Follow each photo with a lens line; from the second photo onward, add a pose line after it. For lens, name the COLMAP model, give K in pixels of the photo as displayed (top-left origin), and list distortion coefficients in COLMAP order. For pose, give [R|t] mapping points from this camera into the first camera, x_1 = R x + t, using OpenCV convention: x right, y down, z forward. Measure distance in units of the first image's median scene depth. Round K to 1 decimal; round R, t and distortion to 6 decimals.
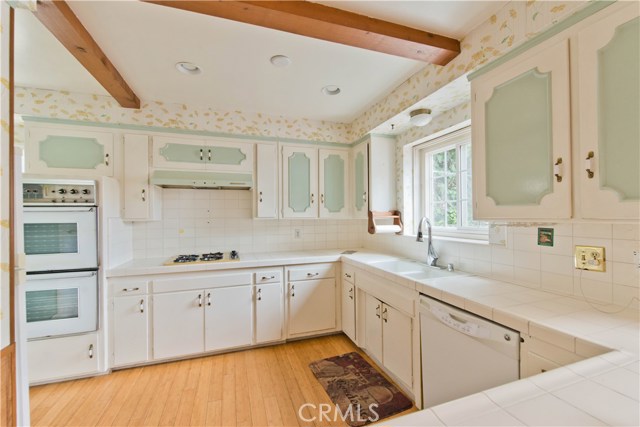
lens RADIAL K [[256.3, 0, 320.1], [0, 256.3, 213.9], [0, 0, 1]] dist [-0.008688, -0.001235]
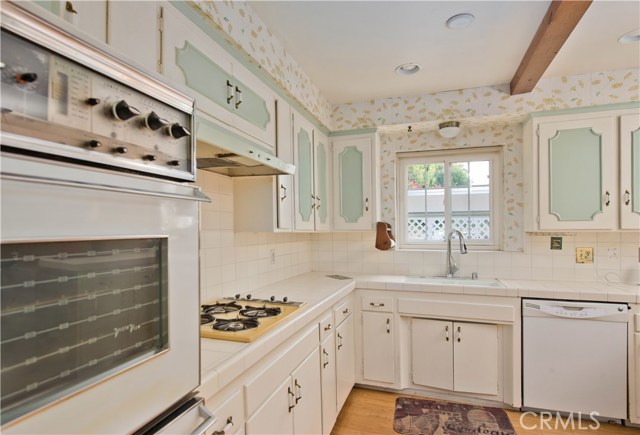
lens RADIAL K [[358.5, 0, 317.9], [0, 358.5, 222.4], [0, 0, 1]] dist [-0.000589, 0.001993]
pose [[0.619829, 0.024383, 0.784358, -1.174602], [-0.007136, 0.999651, -0.025437, 0.027509], [-0.784705, 0.010170, 0.619787, 0.634266]]
